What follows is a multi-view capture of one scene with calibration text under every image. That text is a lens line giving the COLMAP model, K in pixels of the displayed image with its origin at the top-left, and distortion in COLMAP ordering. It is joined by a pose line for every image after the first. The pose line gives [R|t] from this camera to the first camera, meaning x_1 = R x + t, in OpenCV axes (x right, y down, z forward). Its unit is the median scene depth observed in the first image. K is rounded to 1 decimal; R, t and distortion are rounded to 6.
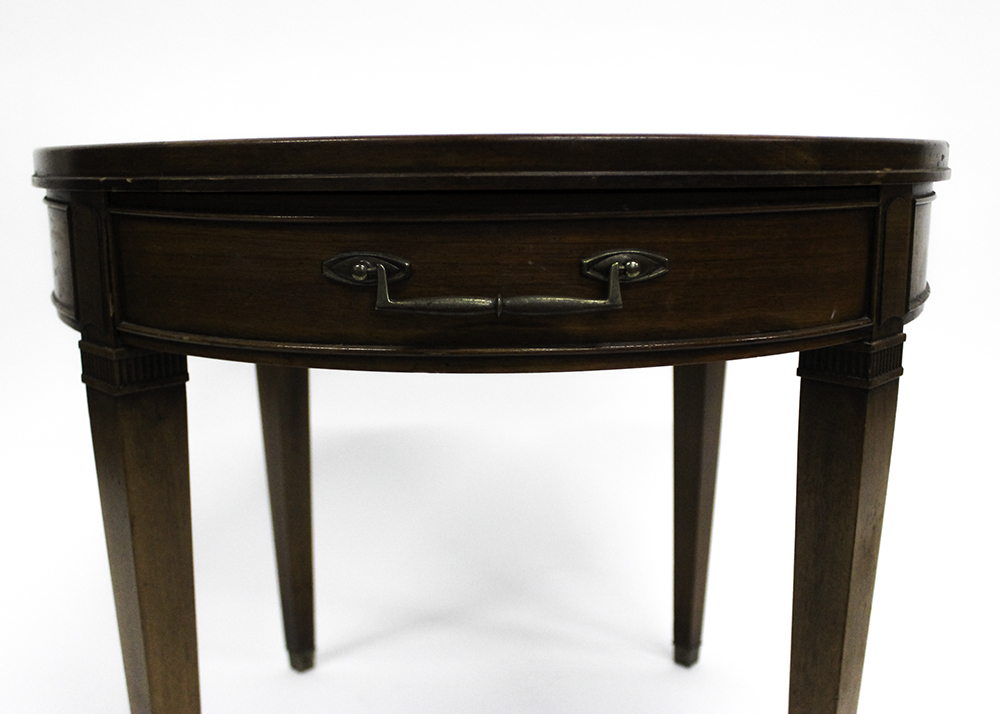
lens RADIAL K [[995.7, 0, 499.5], [0, 995.7, 329.0], [0, 0, 1]] dist [-0.122831, 0.006319]
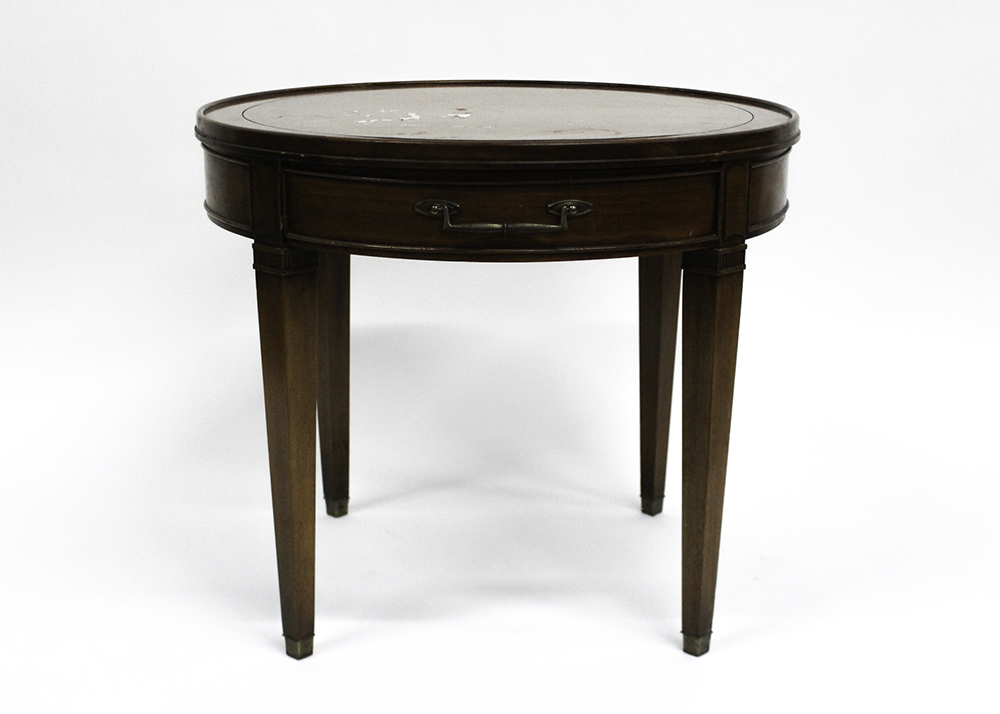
lens RADIAL K [[1312.0, 0, 536.5], [0, 1312.0, 354.9], [0, 0, 1]] dist [-0.033248, -0.017873]
pose [[0.999456, 0.007722, 0.032053, -0.019106], [-0.010681, 0.995589, 0.093215, -0.015160], [-0.031191, -0.093507, 0.995130, -1.554706]]
